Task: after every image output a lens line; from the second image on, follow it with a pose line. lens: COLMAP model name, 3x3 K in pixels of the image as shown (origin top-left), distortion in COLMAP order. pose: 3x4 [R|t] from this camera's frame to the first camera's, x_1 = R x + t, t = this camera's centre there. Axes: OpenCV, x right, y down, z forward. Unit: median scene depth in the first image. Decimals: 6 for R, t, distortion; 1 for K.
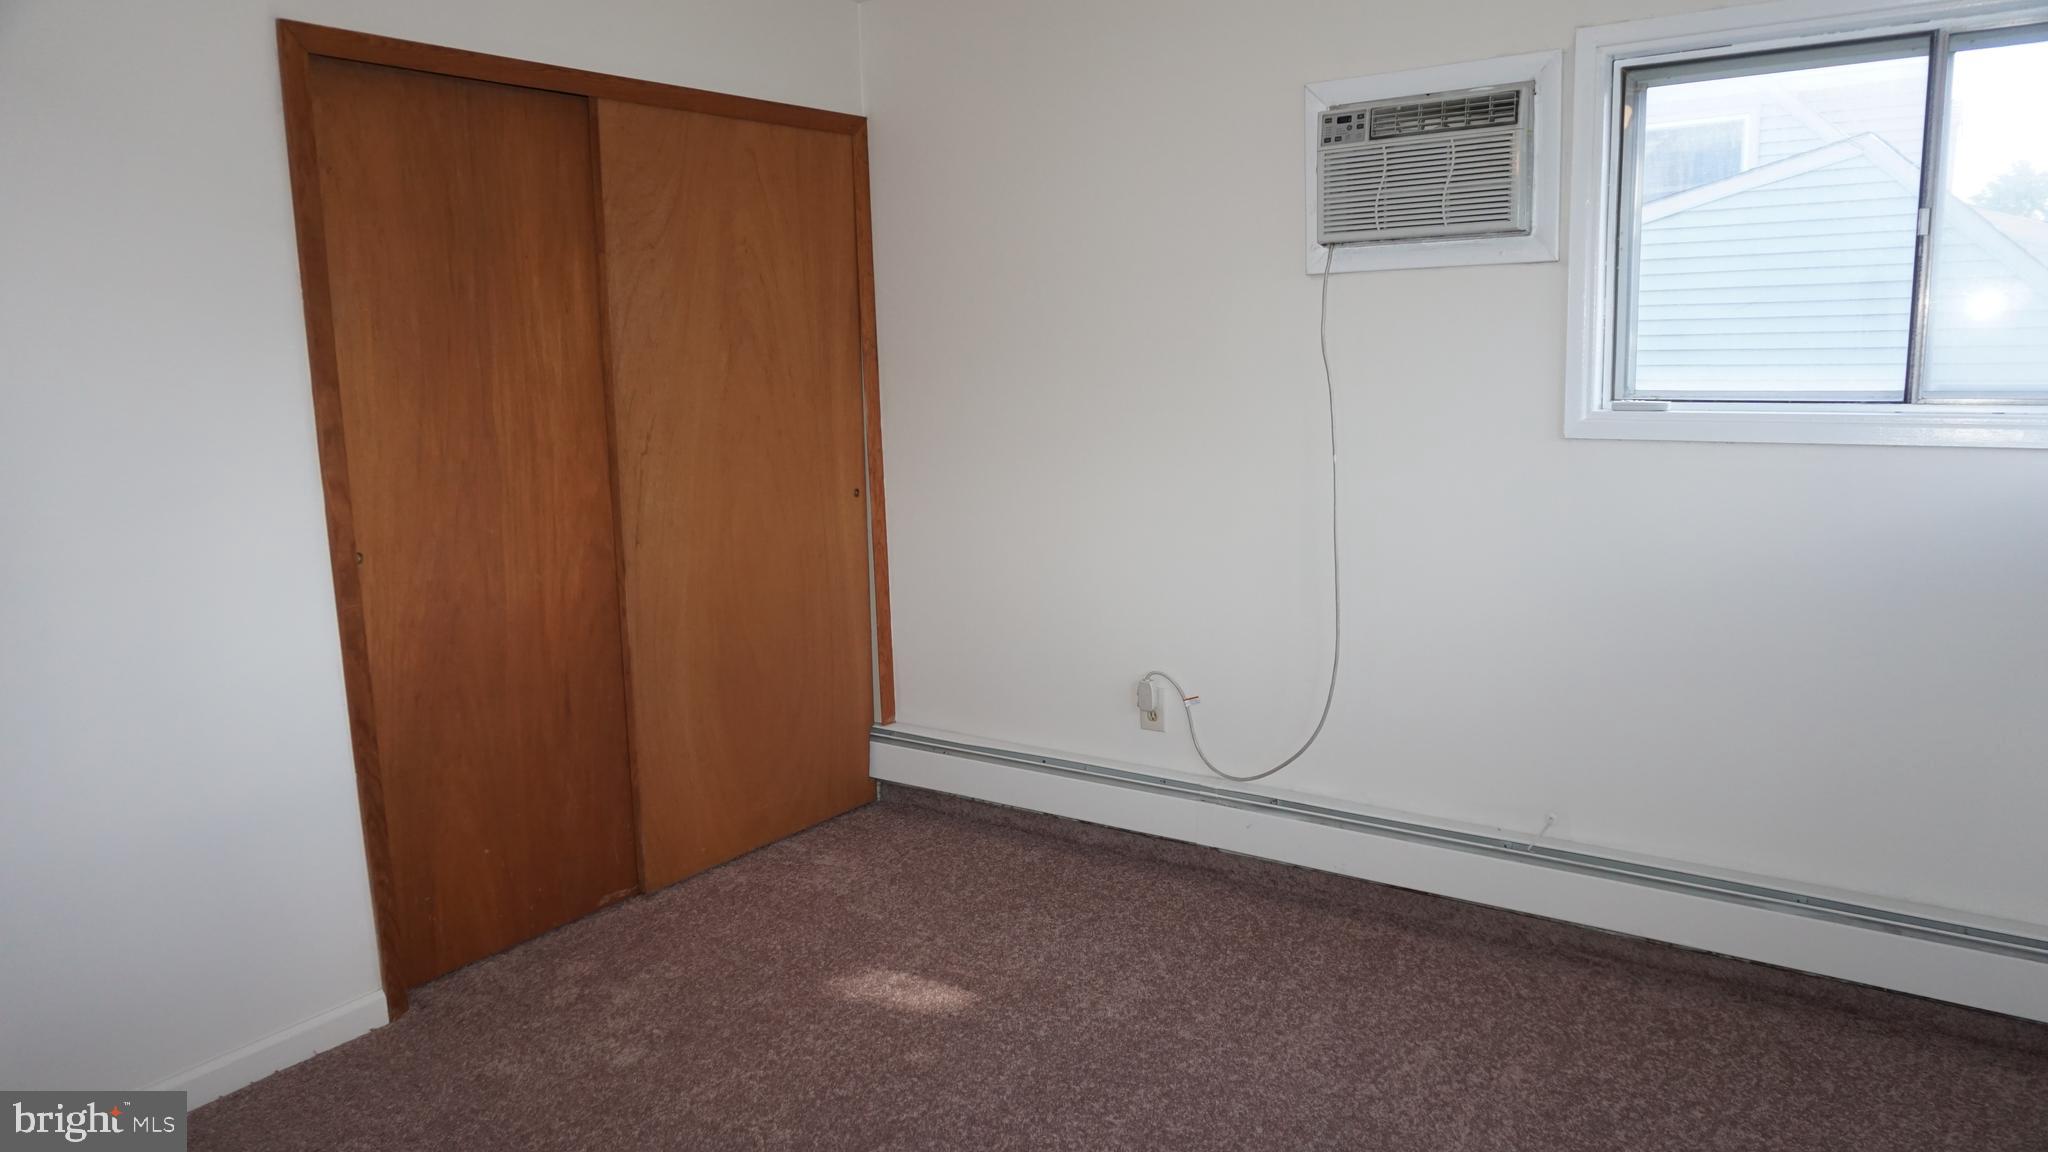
lens RADIAL K [[1394.4, 0, 1025.9], [0, 1394.4, 576.9], [0, 0, 1]] dist [0.000624, 0.007868]
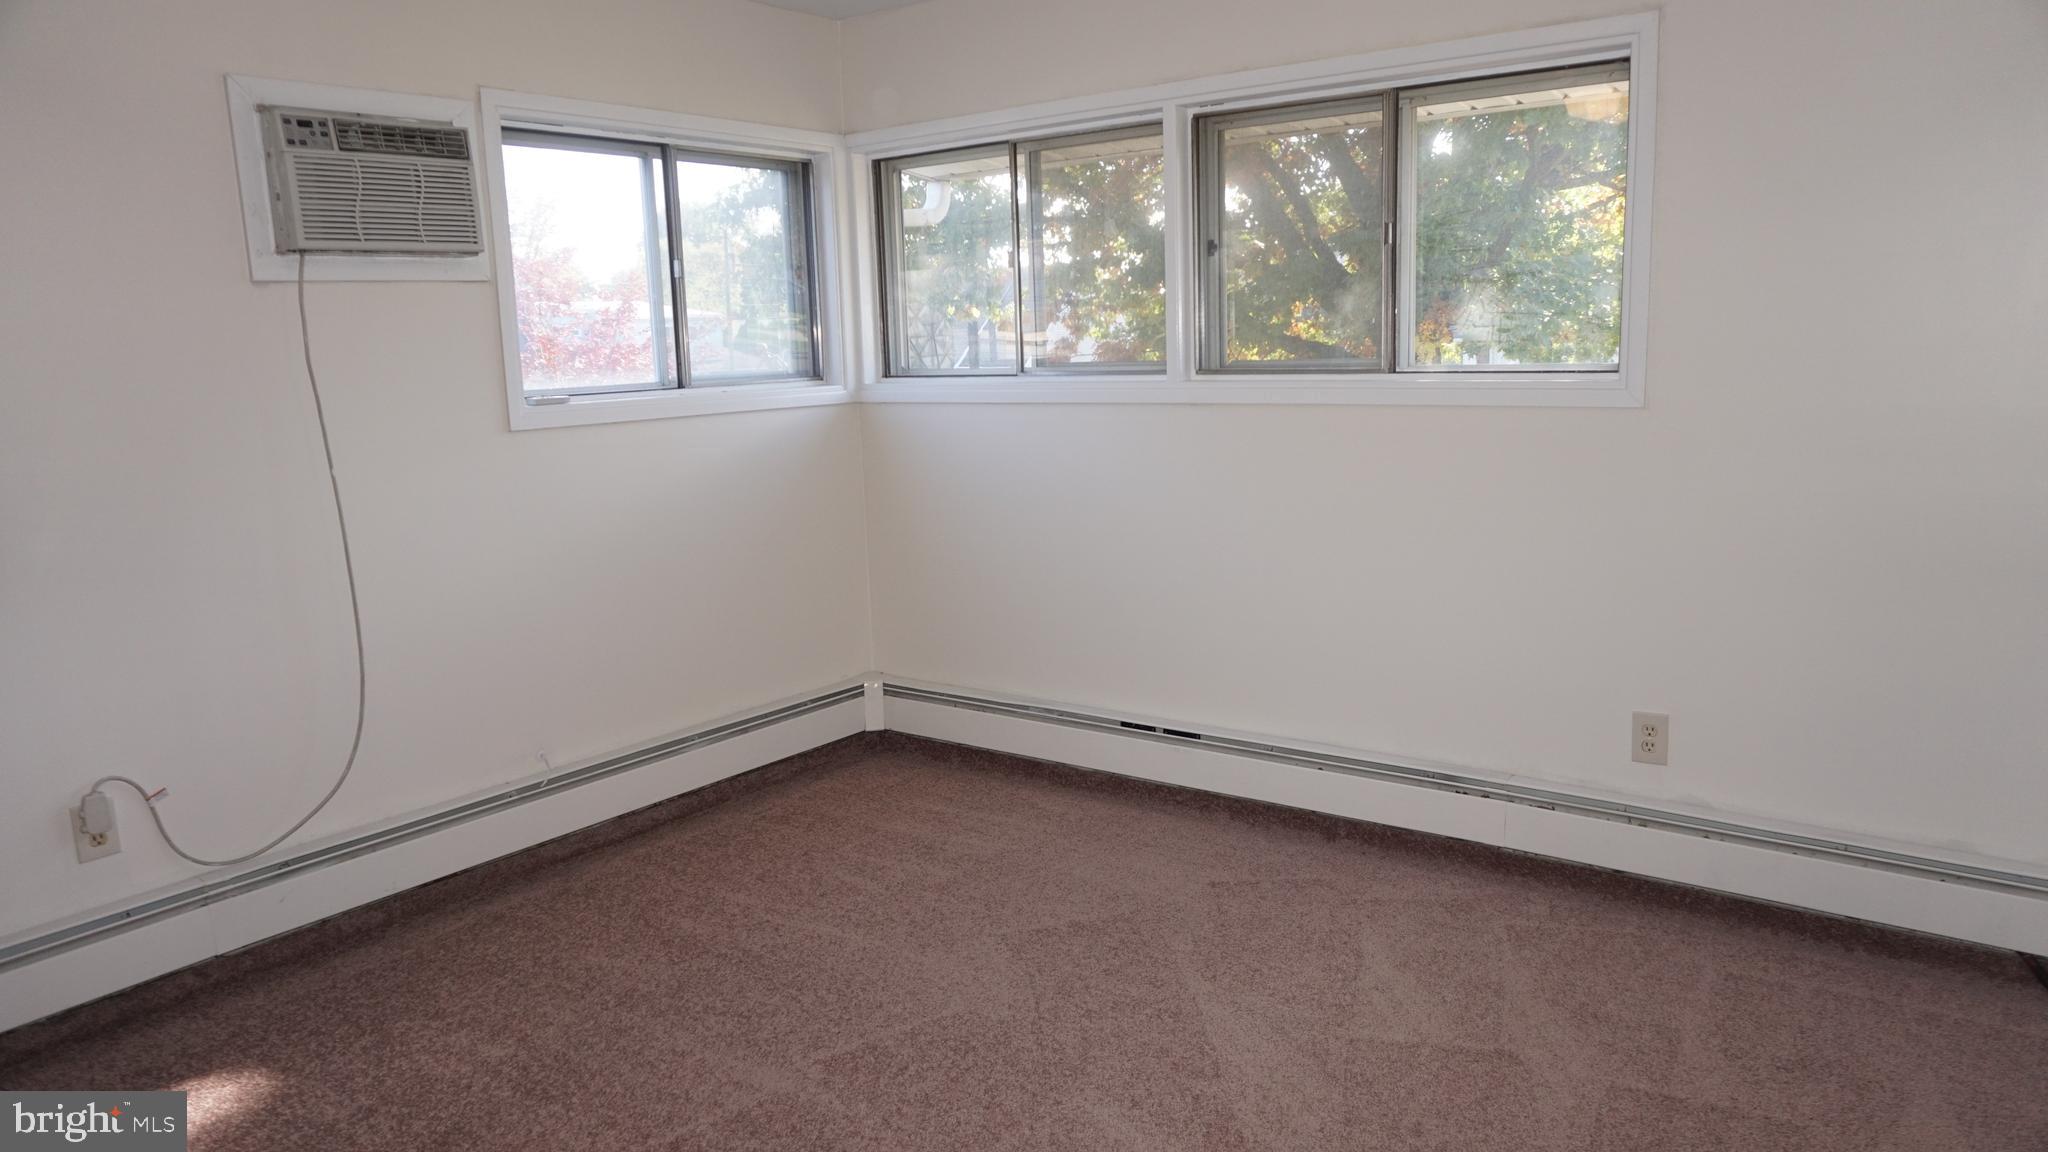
lens RADIAL K [[1394.4, 0, 1027.6], [0, 1394.4, 573.1], [0, 0, 1]] dist [0.000624, 0.007868]
pose [[0.053279, -0.150331, 0.987199, -0.755719], [0.203162, 0.969558, 0.136680, -0.054043], [-0.977694, 0.193279, 0.082199, 0.486100]]
